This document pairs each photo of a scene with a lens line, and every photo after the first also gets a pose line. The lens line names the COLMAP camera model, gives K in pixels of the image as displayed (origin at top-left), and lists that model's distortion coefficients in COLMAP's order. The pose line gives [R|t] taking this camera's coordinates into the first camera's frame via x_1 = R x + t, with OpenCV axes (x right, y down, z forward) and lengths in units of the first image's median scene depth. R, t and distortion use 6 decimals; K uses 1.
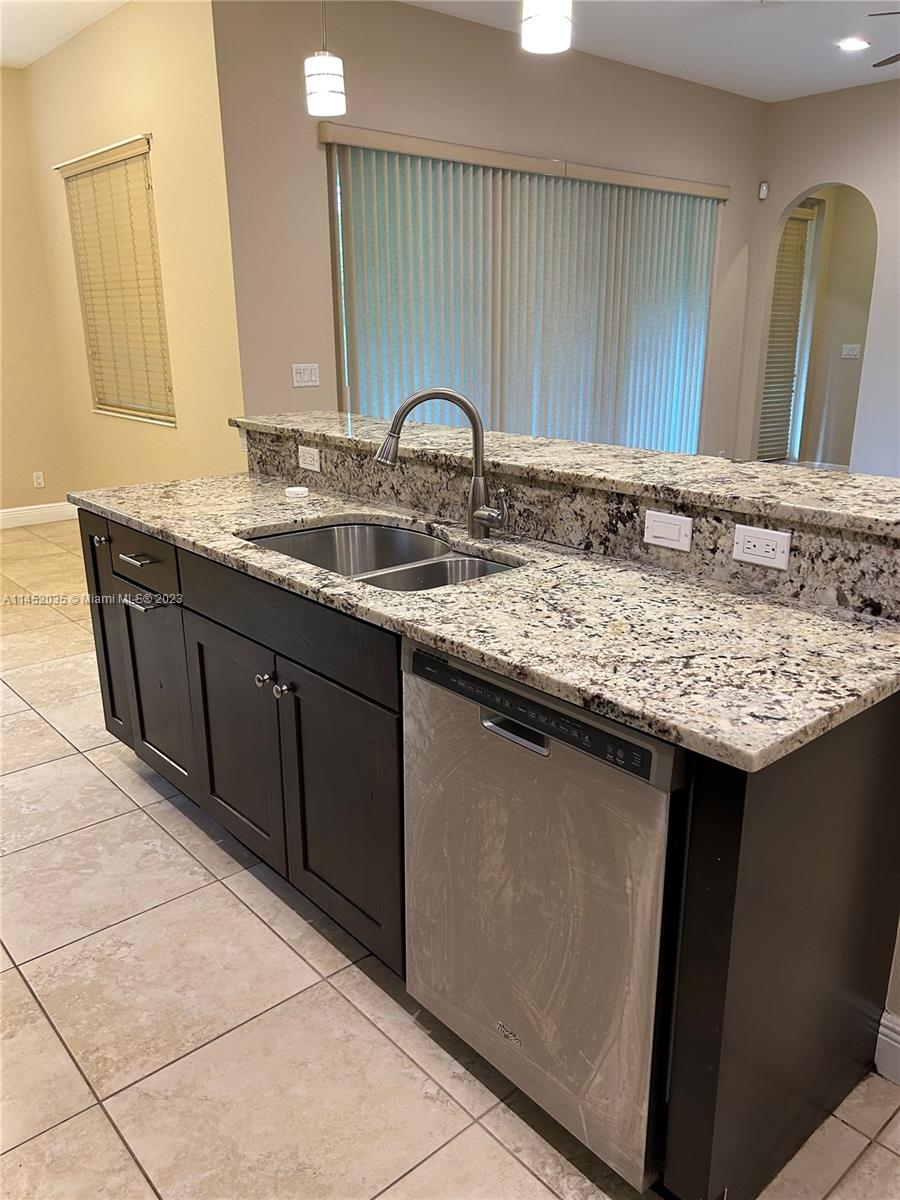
lens RADIAL K [[904.4, 0, 456.5], [0, 904.4, 611.4], [0, 0, 1]] dist [0.052081, -0.061706]
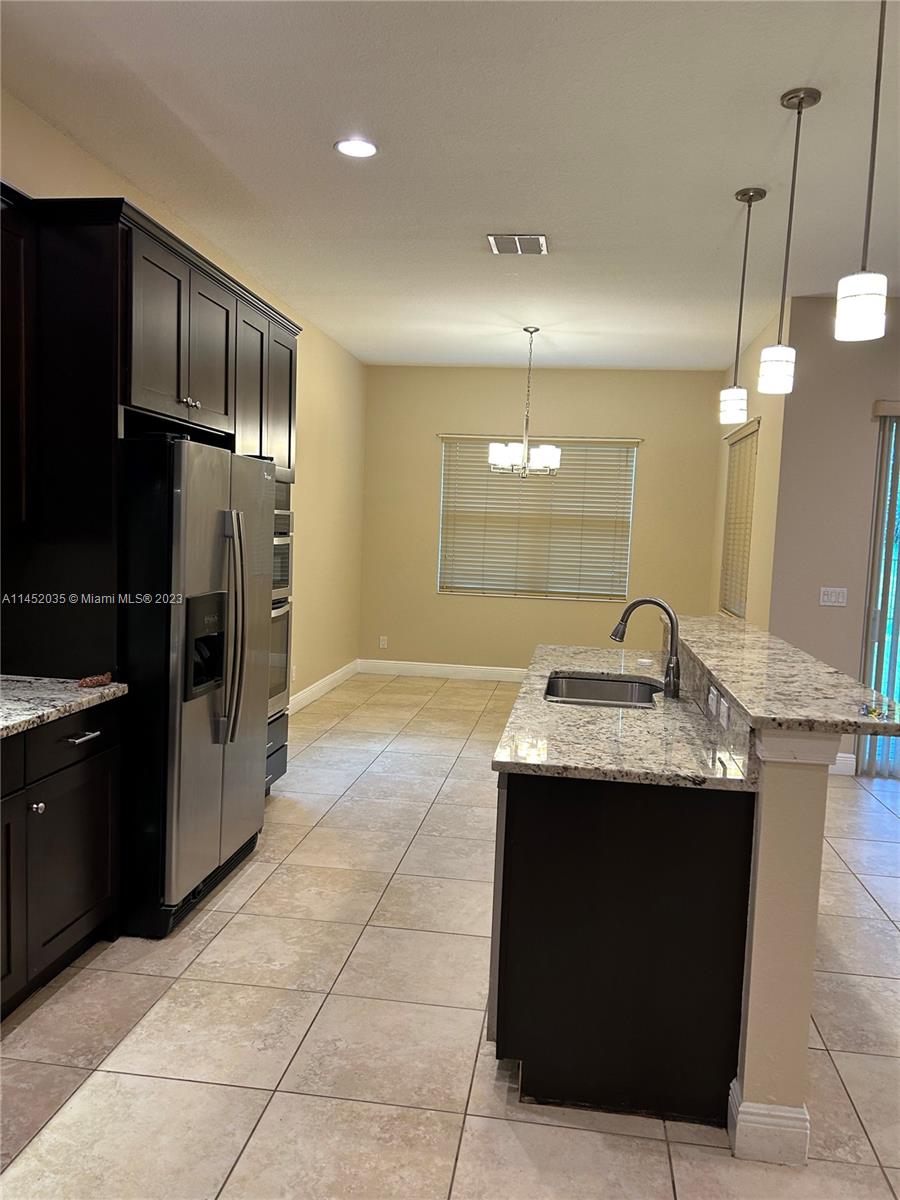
lens RADIAL K [[904.4, 0, 456.5], [0, 904.4, 611.4], [0, 0, 1]] dist [0.052081, -0.061706]
pose [[0.649812, 0.102028, -0.753216, 1.198534], [-0.271320, 0.956803, -0.104467, 0.044566], [0.710021, 0.272247, 0.649424, -0.331965]]
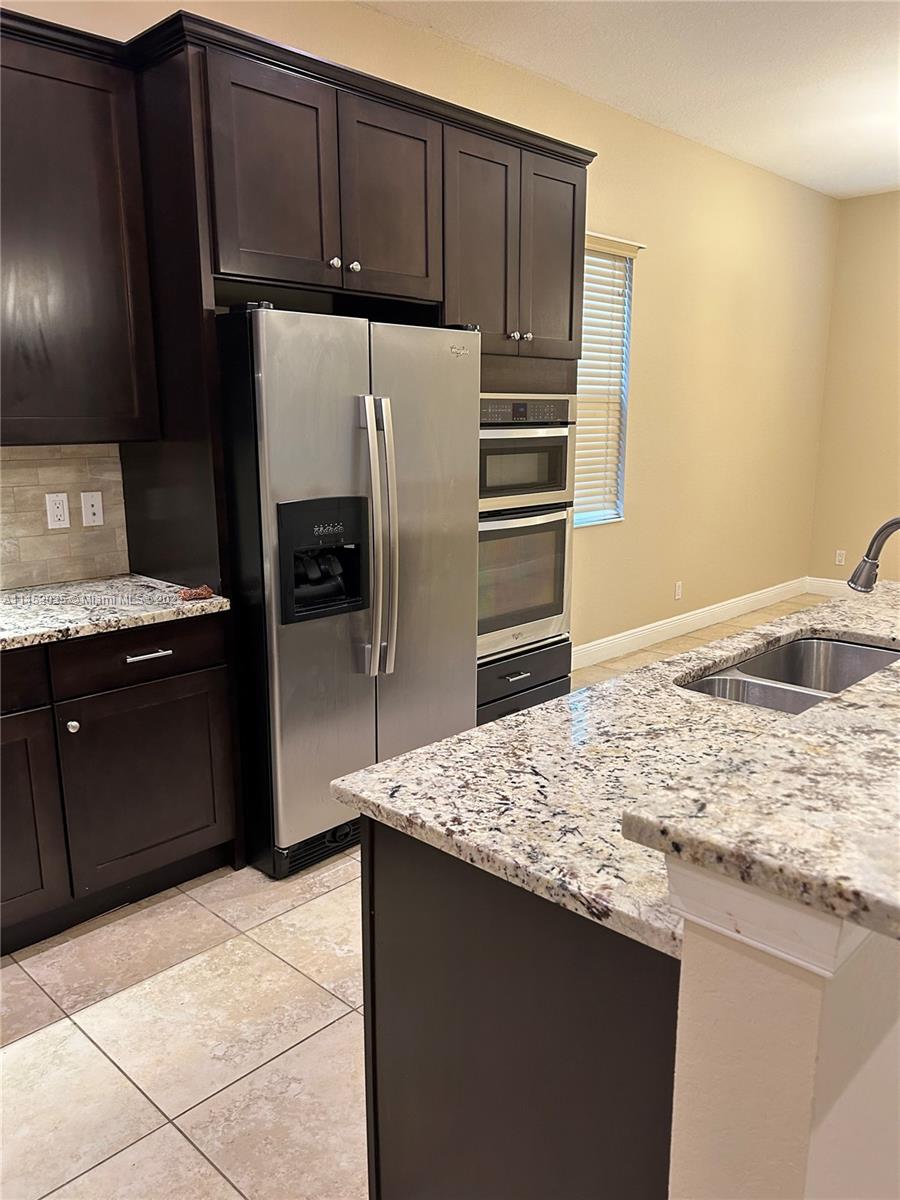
lens RADIAL K [[904.4, 0, 456.5], [0, 904.4, 611.4], [0, 0, 1]] dist [0.052081, -0.061706]
pose [[0.080528, 0.220246, -0.972115, 1.021899], [-0.302580, 0.934661, 0.186695, -0.241495], [0.949716, 0.279108, 0.141908, 0.611509]]
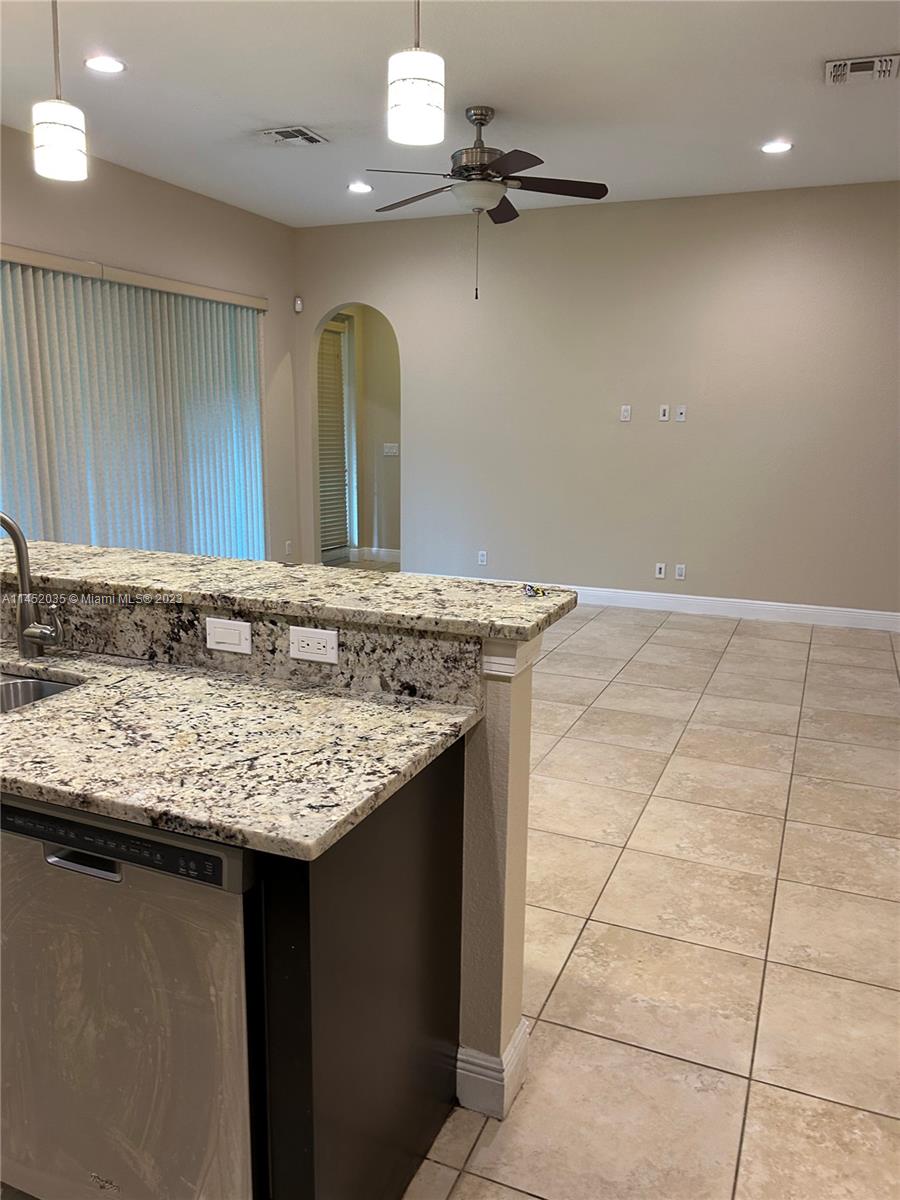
lens RADIAL K [[904.4, 0, 456.5], [0, 904.4, 611.4], [0, 0, 1]] dist [0.052081, -0.061706]
pose [[0.897343, -0.076359, 0.434677, 0.016394], [0.114994, 0.991351, -0.063243, -0.022771], [-0.426088, 0.106736, 0.898363, -0.070153]]
